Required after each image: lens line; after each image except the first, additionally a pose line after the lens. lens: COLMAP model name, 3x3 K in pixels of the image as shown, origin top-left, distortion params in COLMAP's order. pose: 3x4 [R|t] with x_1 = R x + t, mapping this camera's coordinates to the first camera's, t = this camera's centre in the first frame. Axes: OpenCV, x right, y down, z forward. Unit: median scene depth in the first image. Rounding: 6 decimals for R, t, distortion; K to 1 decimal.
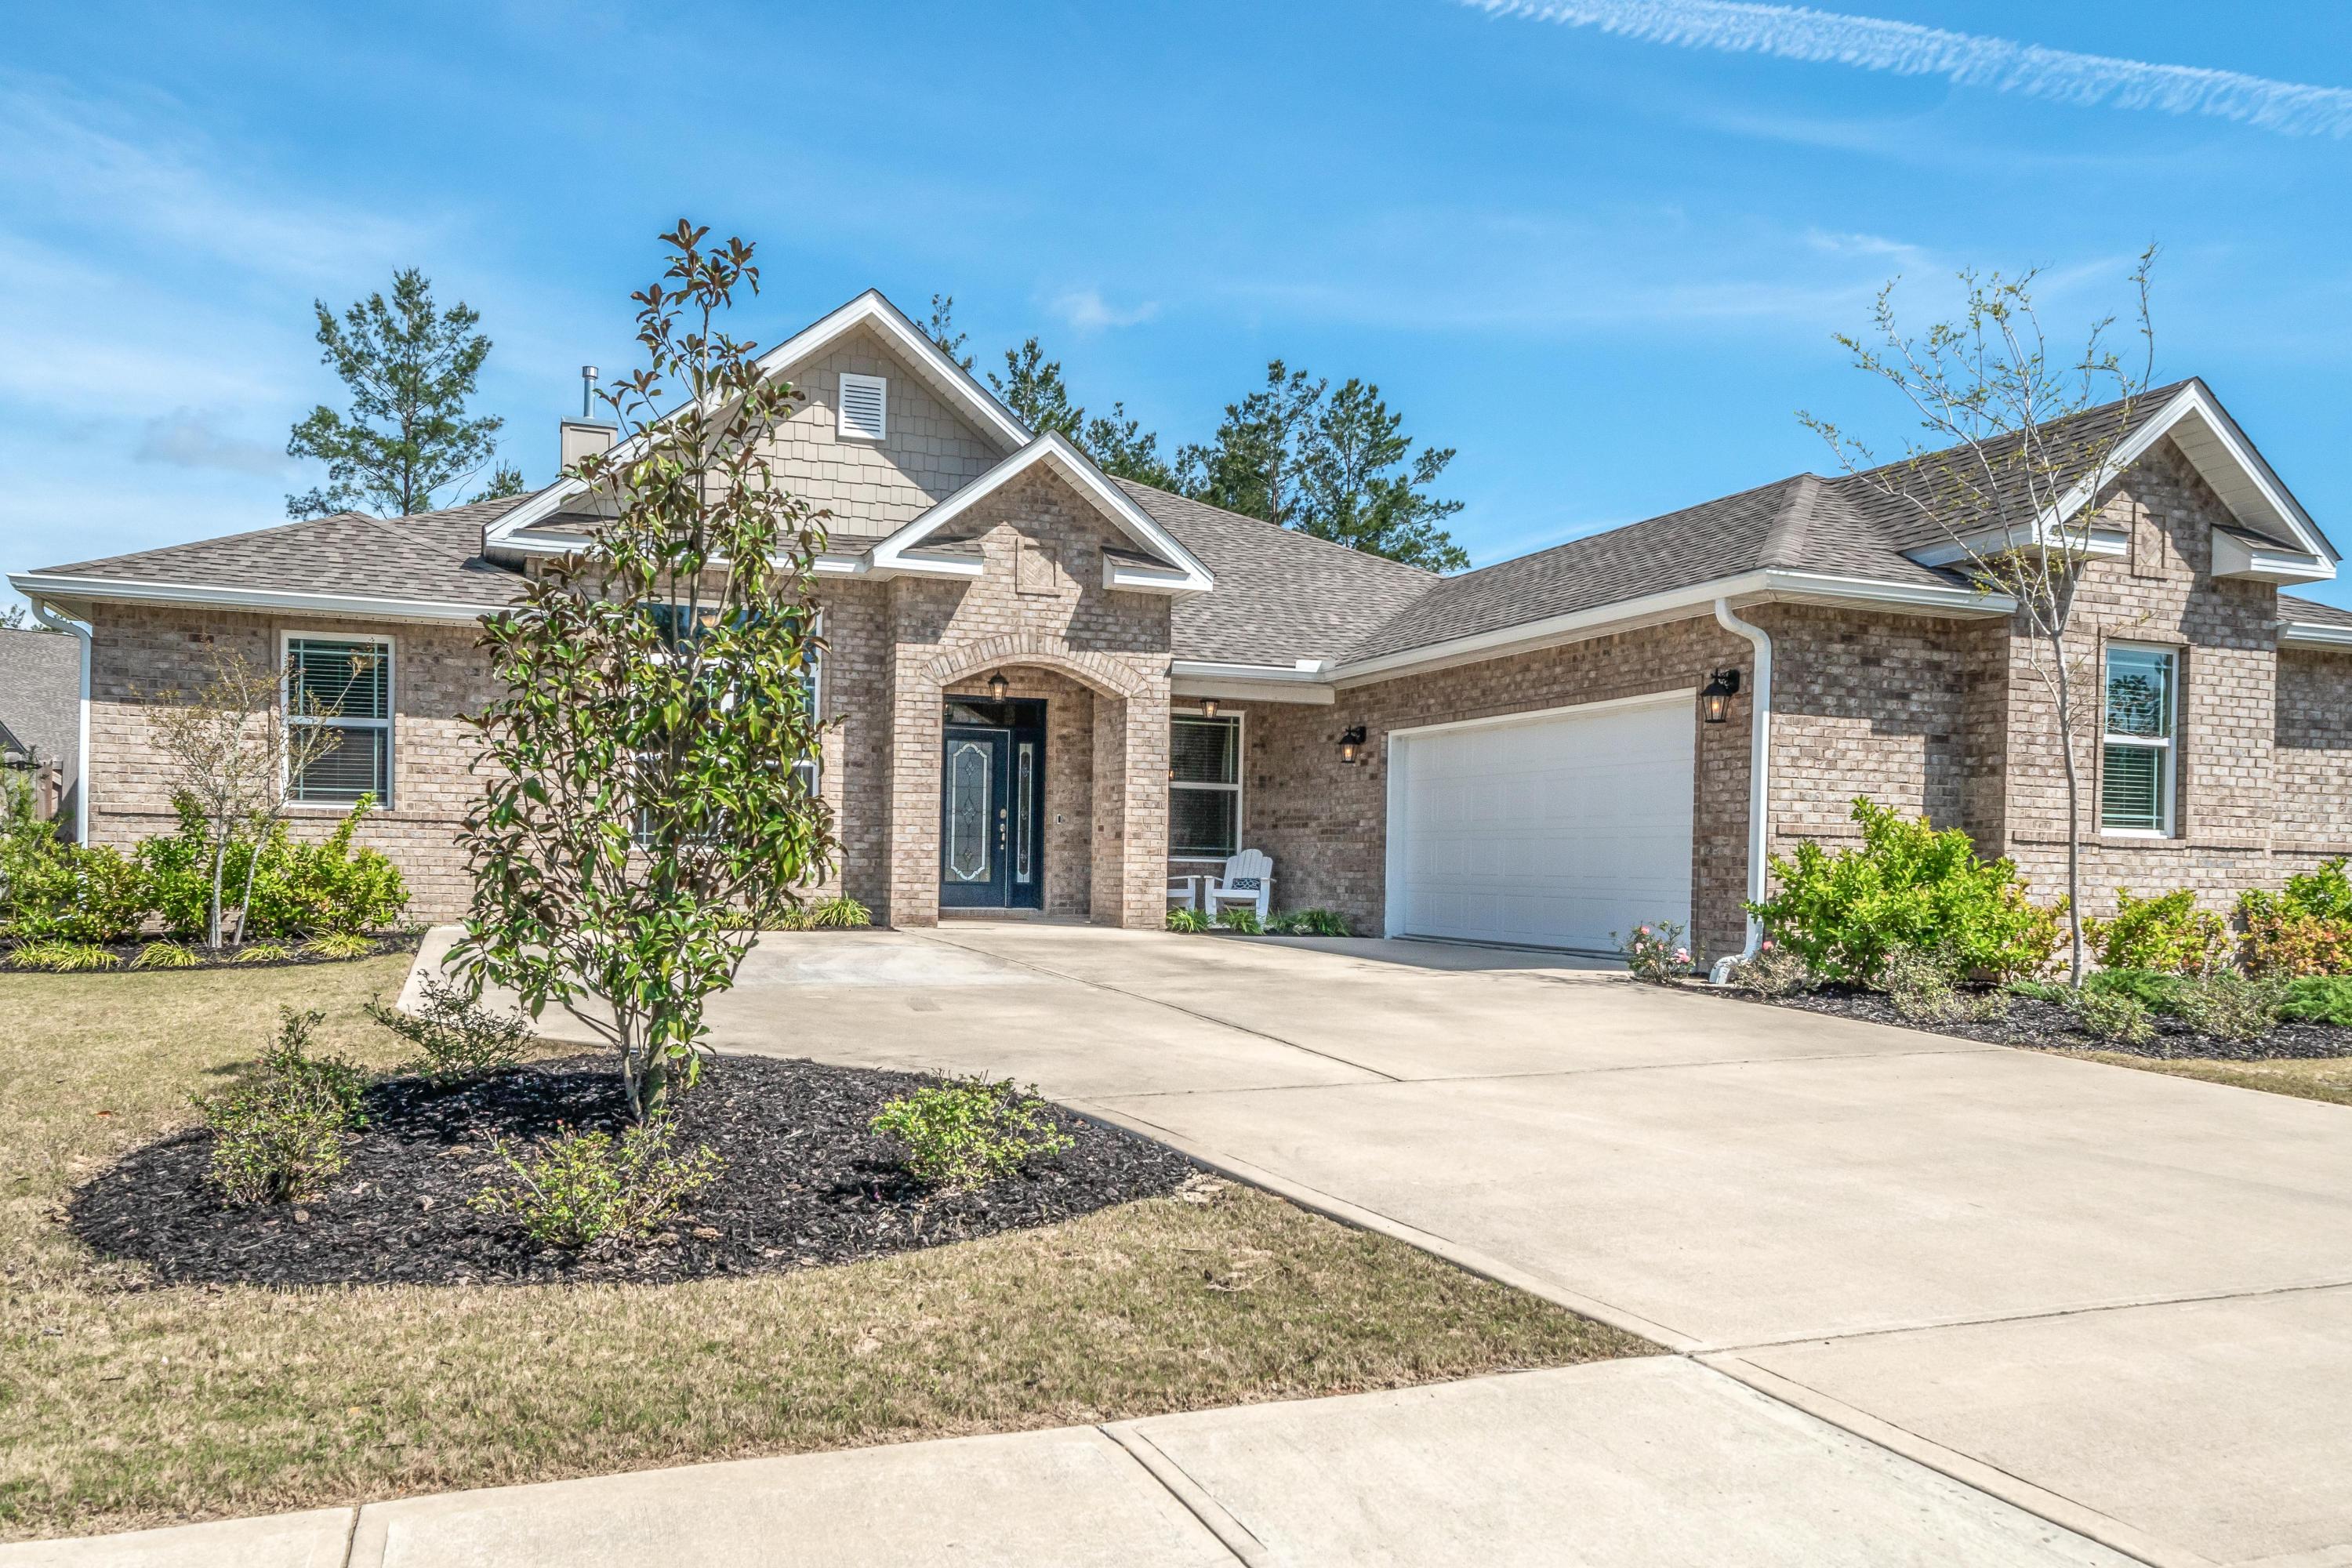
lens RADIAL K [[1710.0, 0, 1215.5], [0, 1710.0, 891.3], [0, 0, 1]] dist [0.005193, -0.000448]
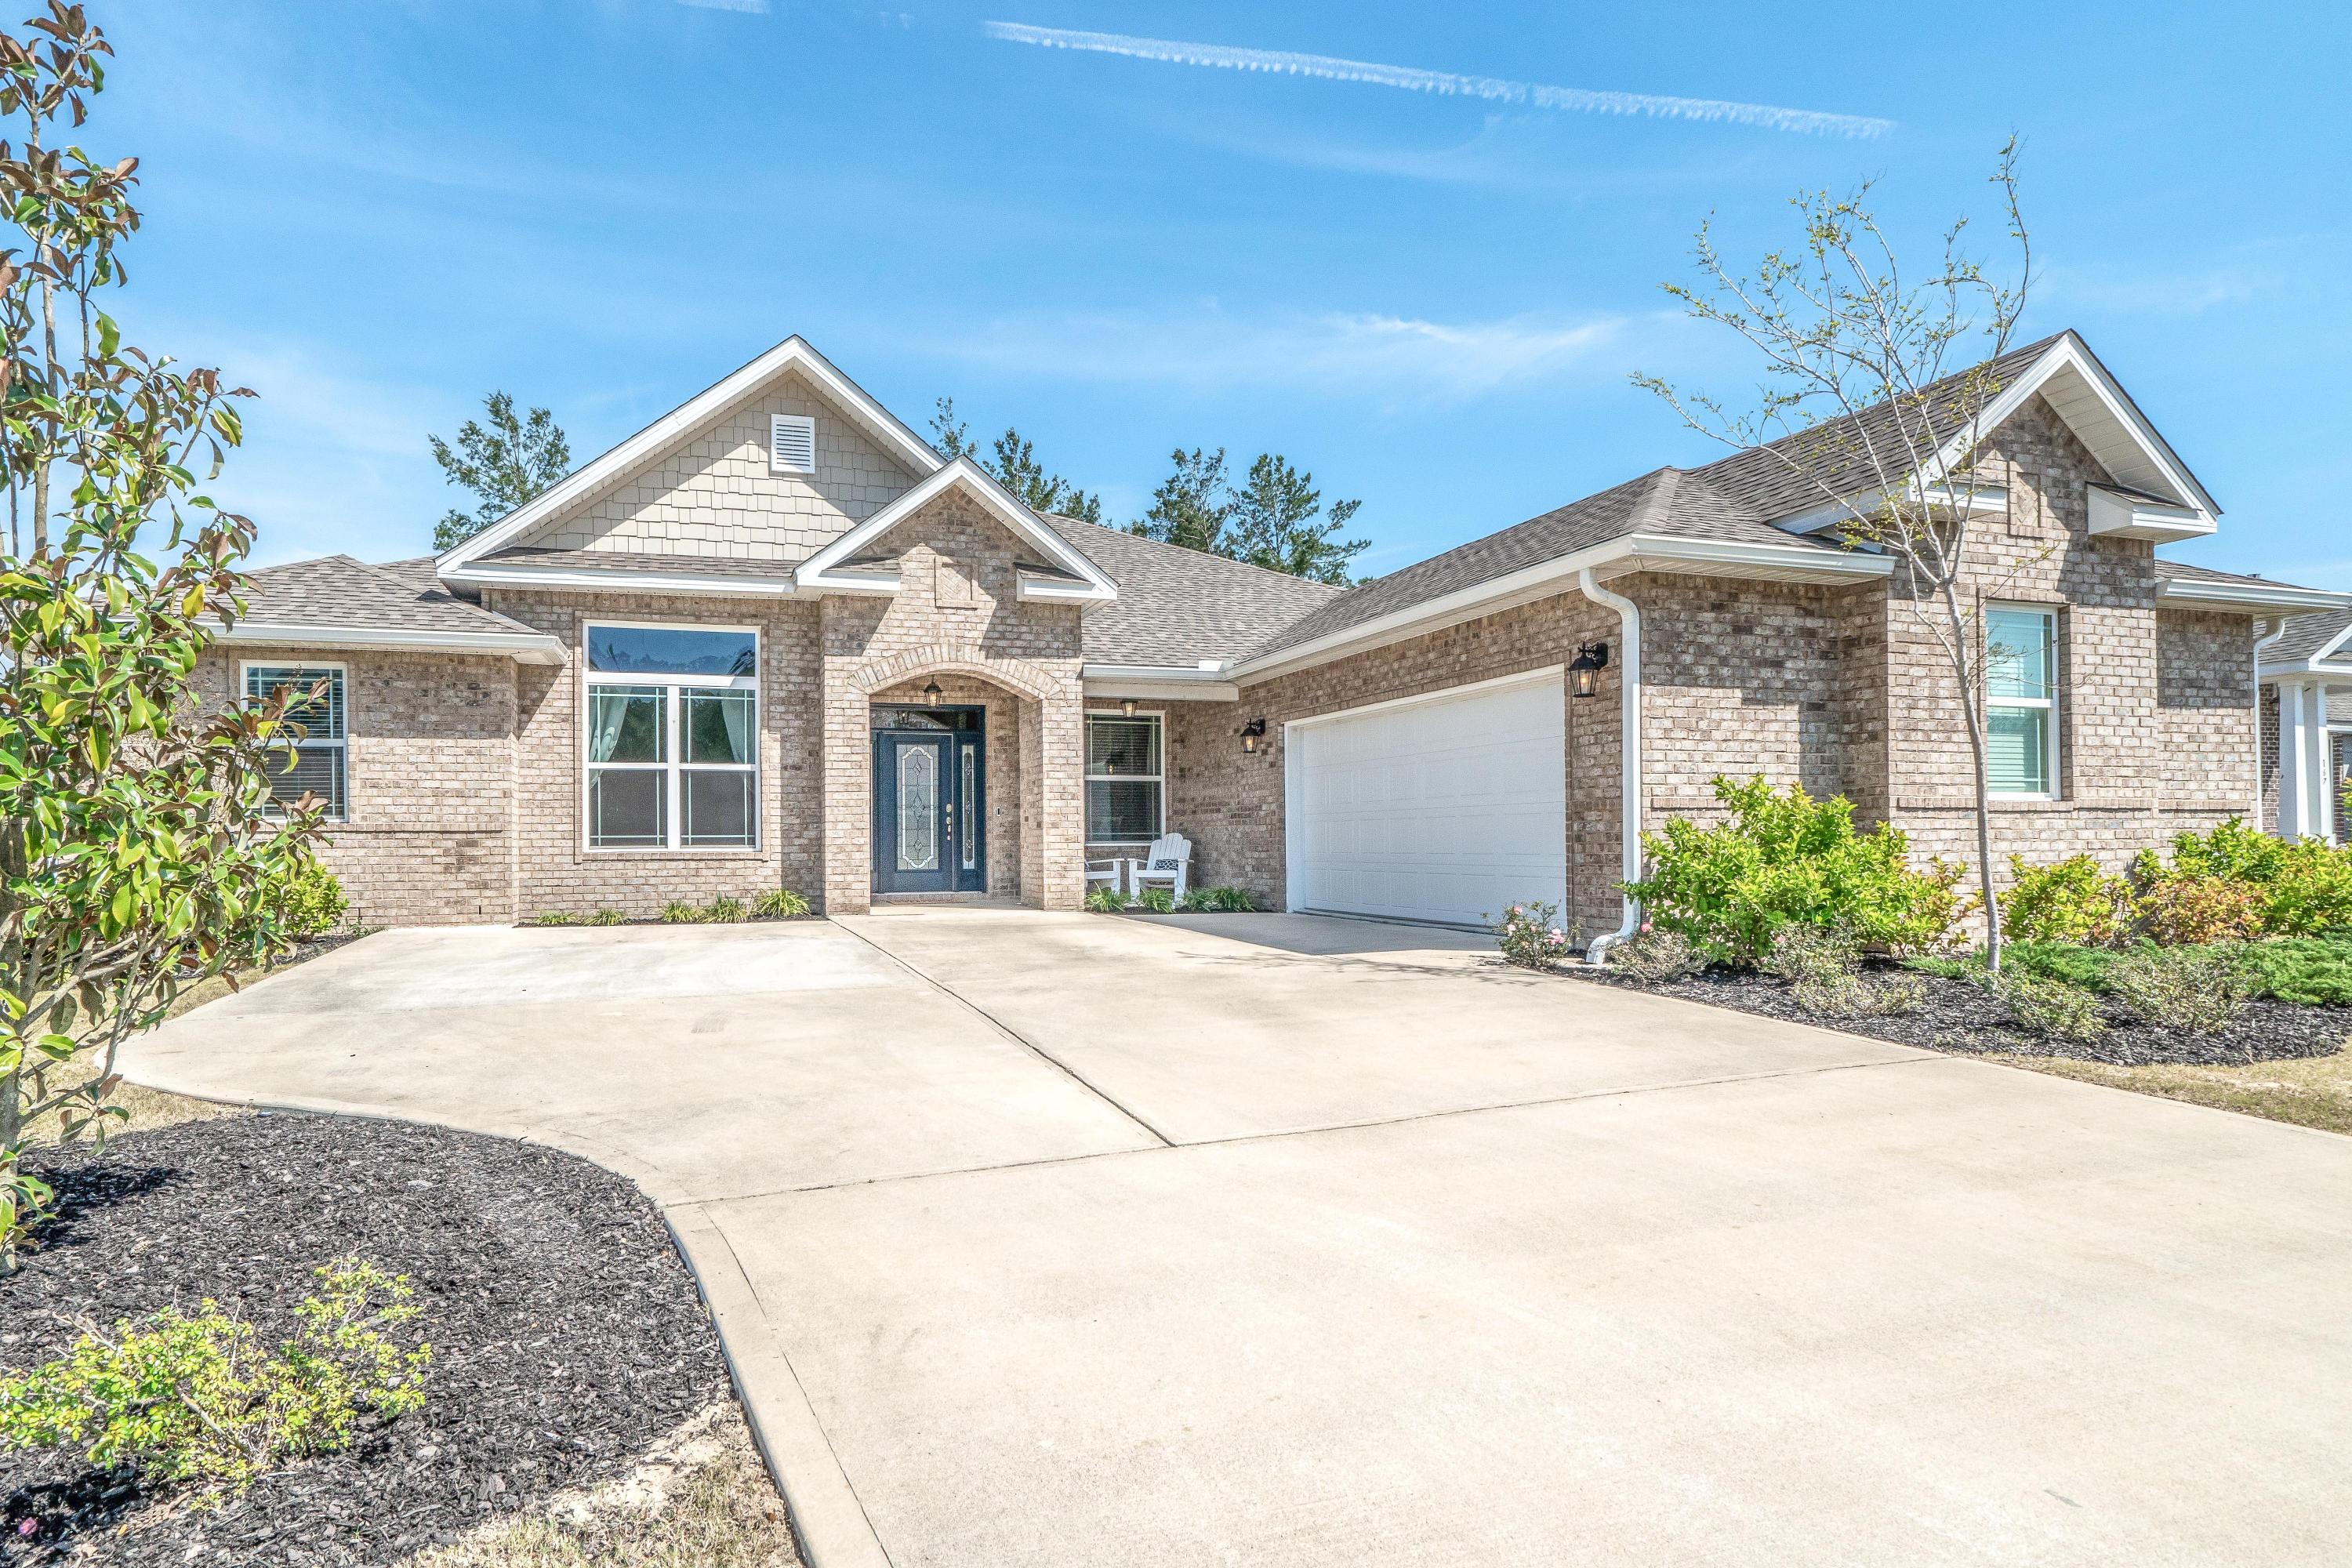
lens RADIAL K [[1292.2, 0, 1147.0], [0, 1292.2, 840.6], [0, 0, 1]] dist [-0.003330, -0.002276]
pose [[0.998208, -0.027778, -0.052999, 0.068531], [0.026964, 0.999508, -0.016016, -0.009444], [0.053418, 0.014558, 0.998466, 0.215495]]
